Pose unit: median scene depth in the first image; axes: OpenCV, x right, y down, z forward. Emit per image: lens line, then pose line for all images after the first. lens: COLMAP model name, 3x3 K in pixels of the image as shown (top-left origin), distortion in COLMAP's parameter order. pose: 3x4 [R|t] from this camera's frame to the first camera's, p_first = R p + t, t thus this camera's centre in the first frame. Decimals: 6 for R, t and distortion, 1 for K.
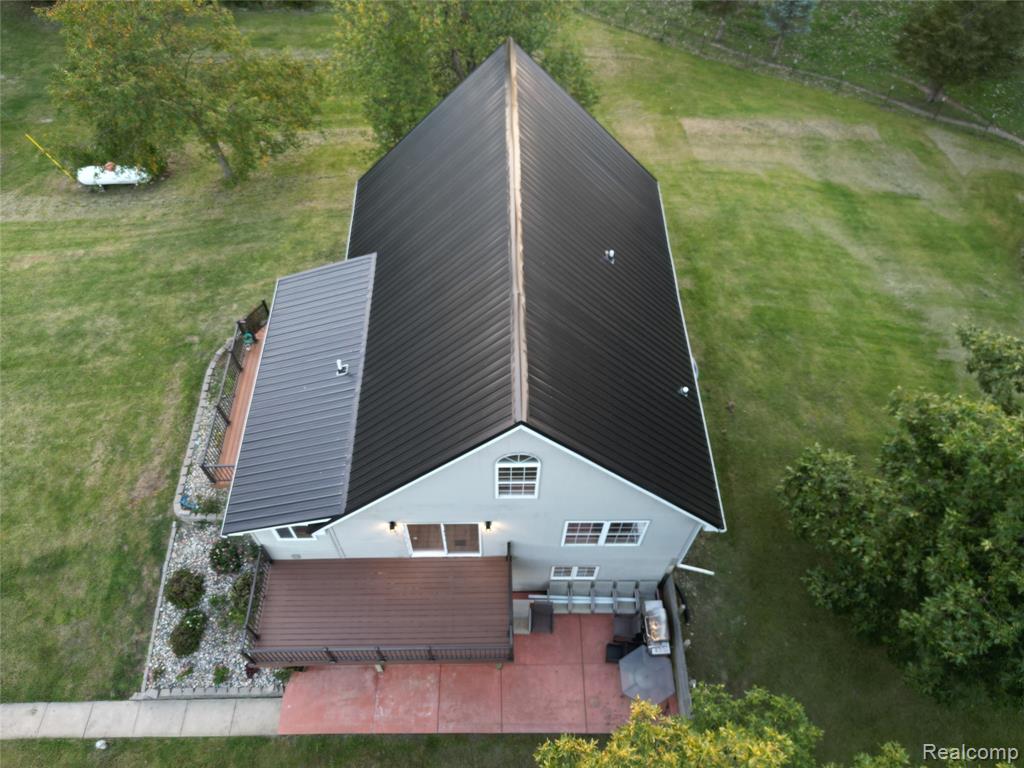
lens RADIAL K [[725.2, 0, 512.0], [0, 725.2, 384.0], [0, 0, 1]] dist [0.006594, 0.000856]
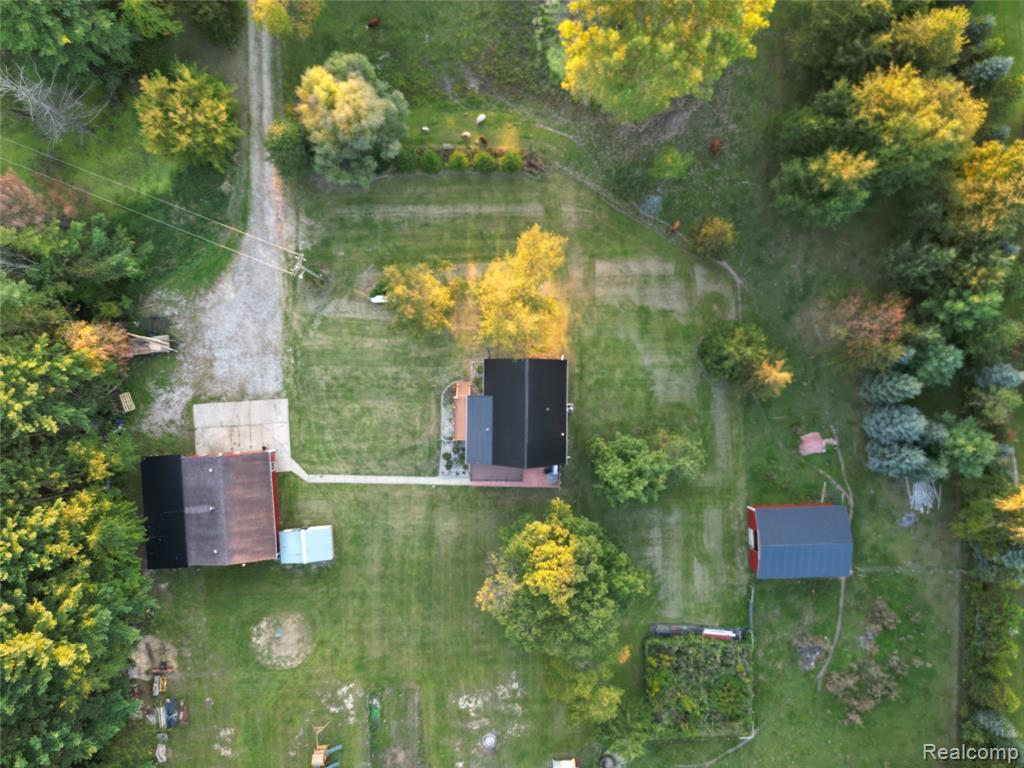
lens RADIAL K [[725.2, 0, 512.0], [0, 725.2, 384.0], [0, 0, 1]] dist [0.006594, 0.000856]
pose [[0.999487, 0.031757, 0.004122, -0.095145], [-0.028548, 0.825272, 0.564014, -2.512074], [0.014509, -0.563842, 0.825755, -2.308288]]
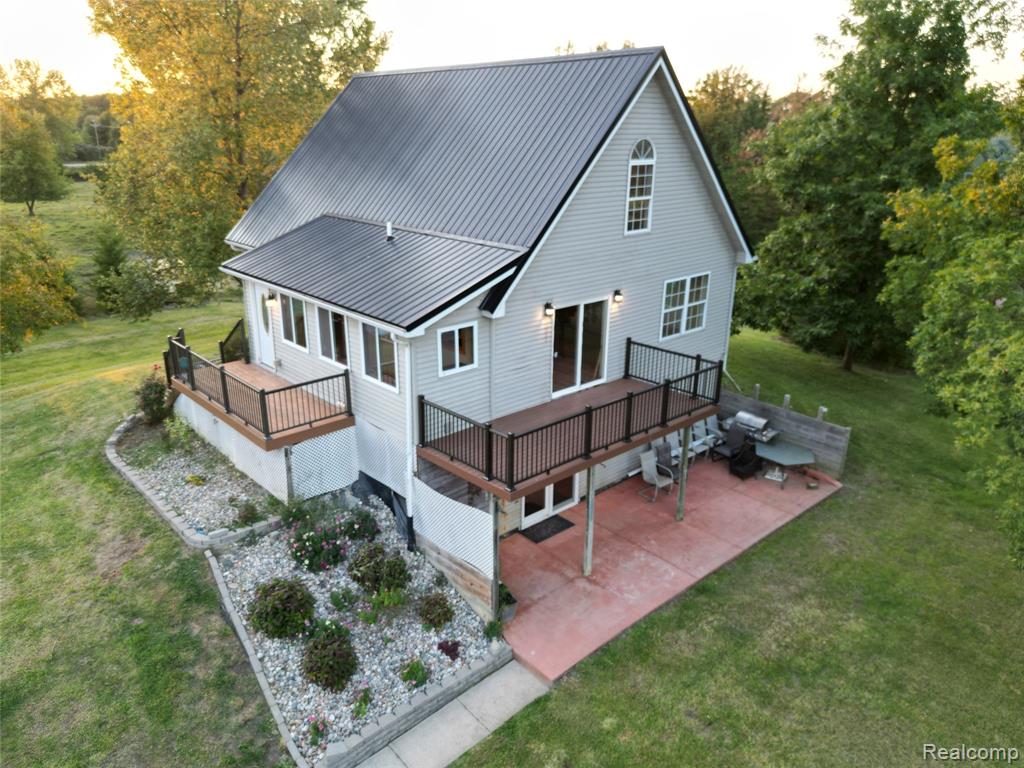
lens RADIAL K [[725.2, 0, 512.0], [0, 725.2, 384.0], [0, 0, 1]] dist [0.006594, 0.000856]
pose [[0.746961, -0.232332, 0.622954, -0.641671], [0.552764, 0.737667, -0.387685, 0.485581], [-0.369461, 0.633932, 0.679433, 0.392356]]
